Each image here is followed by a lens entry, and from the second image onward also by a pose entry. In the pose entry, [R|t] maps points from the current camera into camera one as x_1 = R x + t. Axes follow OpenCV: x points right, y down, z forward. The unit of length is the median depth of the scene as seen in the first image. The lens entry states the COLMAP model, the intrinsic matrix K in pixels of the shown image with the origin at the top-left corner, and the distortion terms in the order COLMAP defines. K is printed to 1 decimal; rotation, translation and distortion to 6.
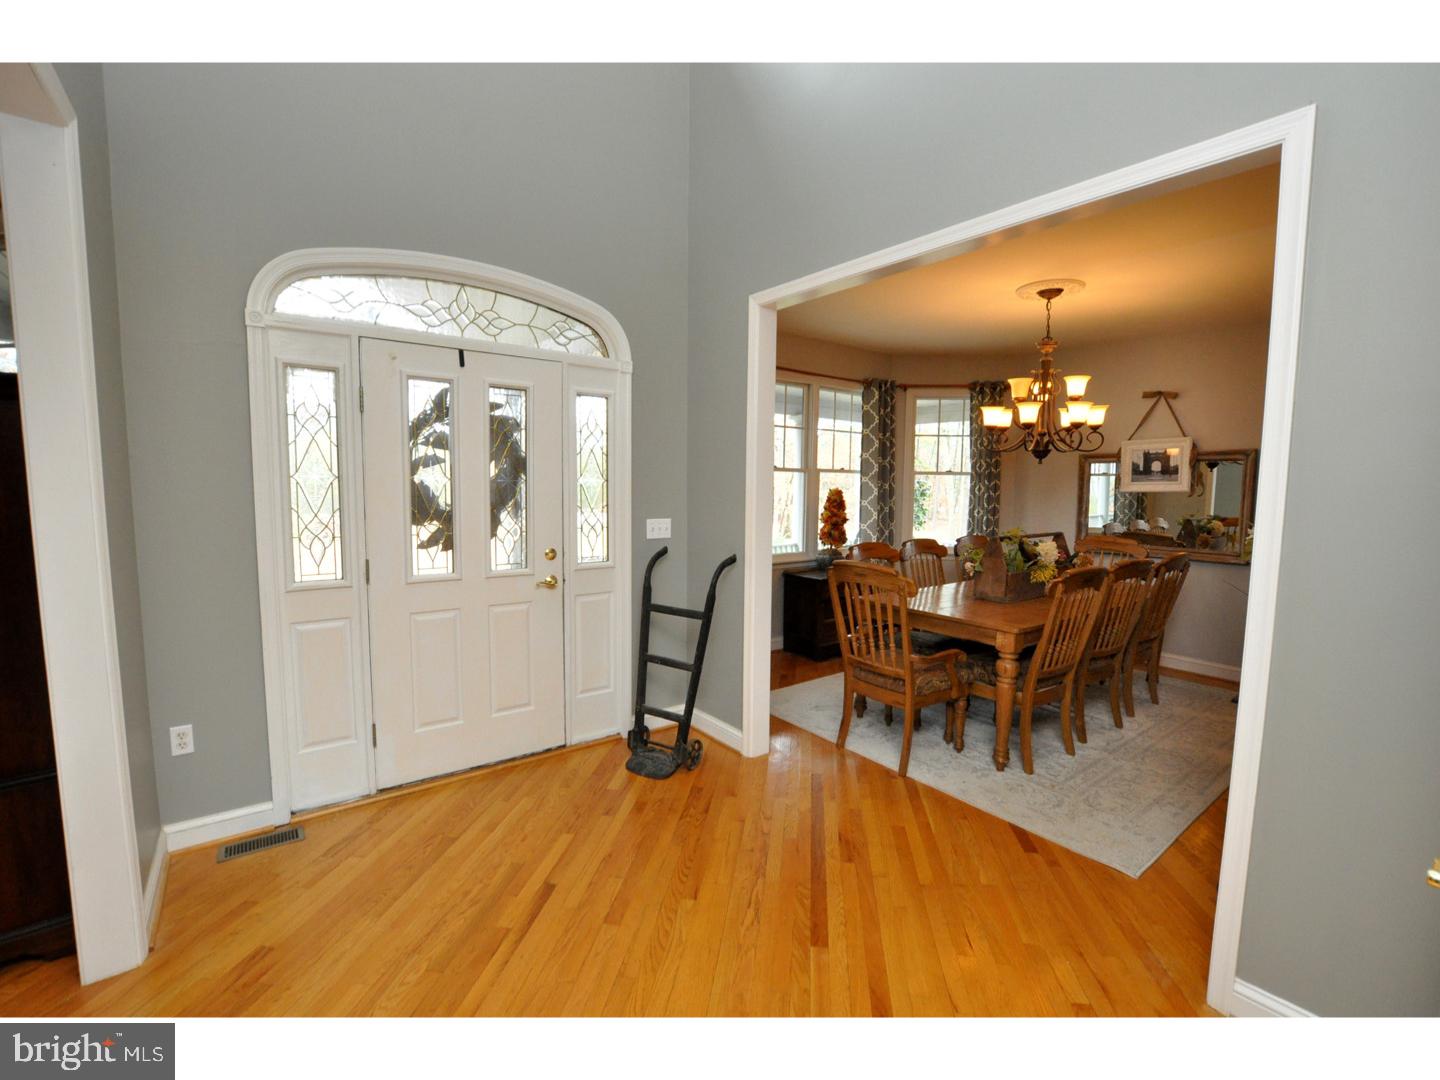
lens RADIAL K [[631.6, 0, 718.6], [0, 631.6, 537.0], [0, 0, 1]] dist [-0.033106, 0.003158]
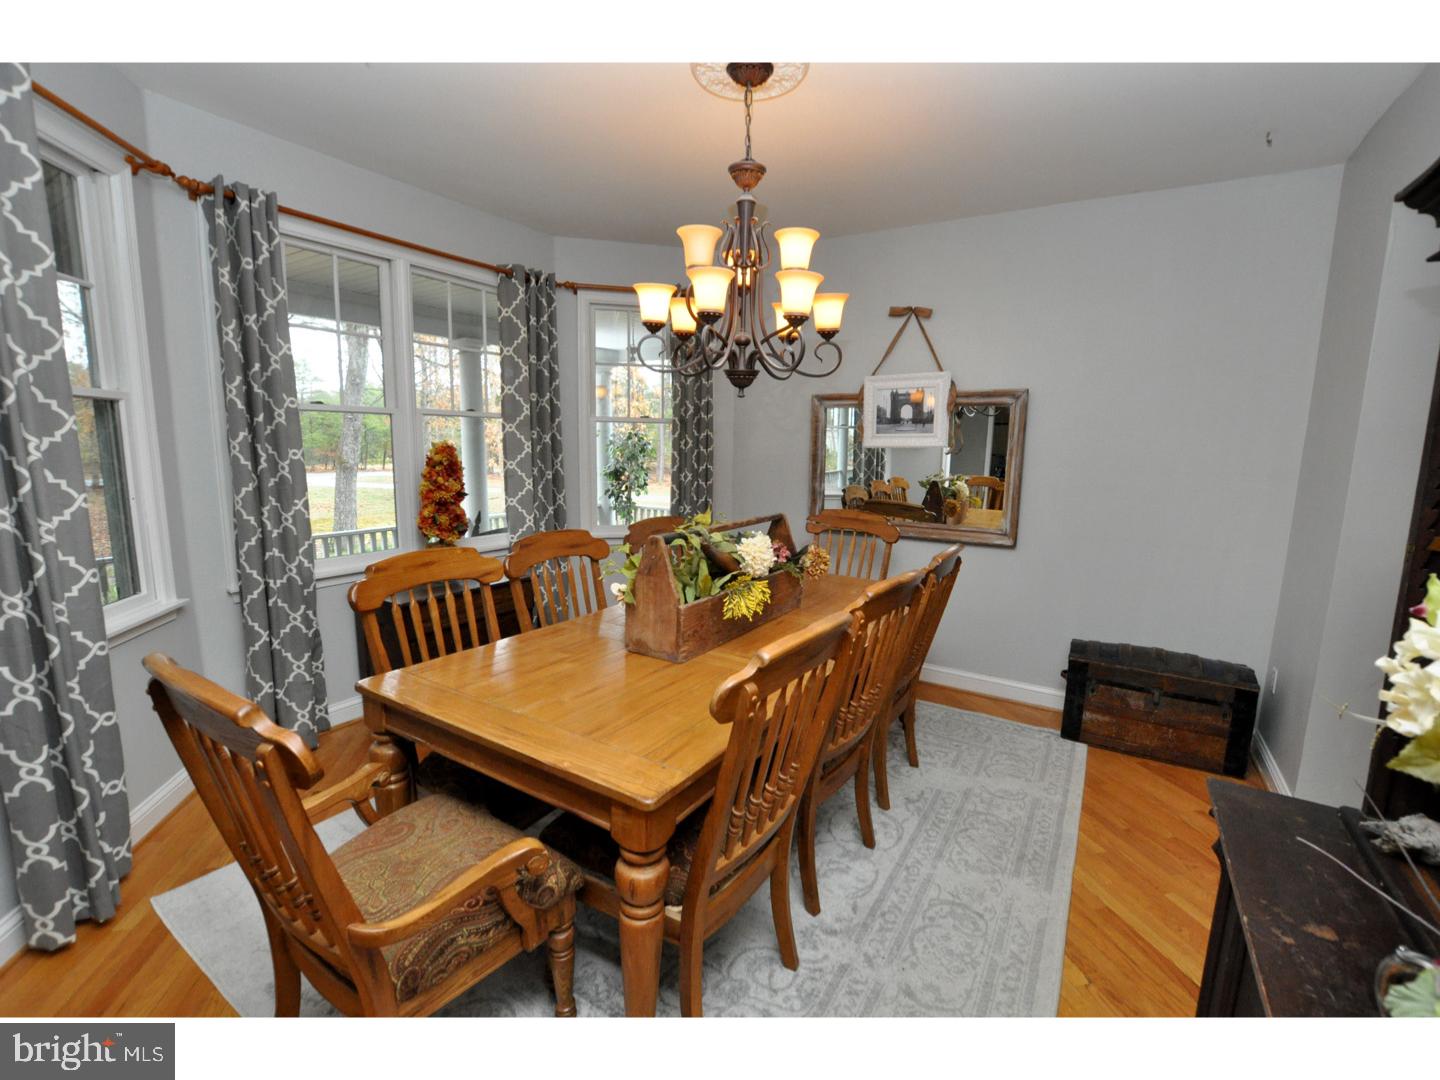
lens RADIAL K [[631.6, 0, 710.3], [0, 631.6, 535.4], [0, 0, 1]] dist [-0.033106, 0.003158]
pose [[0.939492, -0.045833, 0.339491, 0.229120], [0.022413, 0.997110, 0.072592, -0.028132], [-0.341837, -0.060590, 0.937804, 0.373893]]
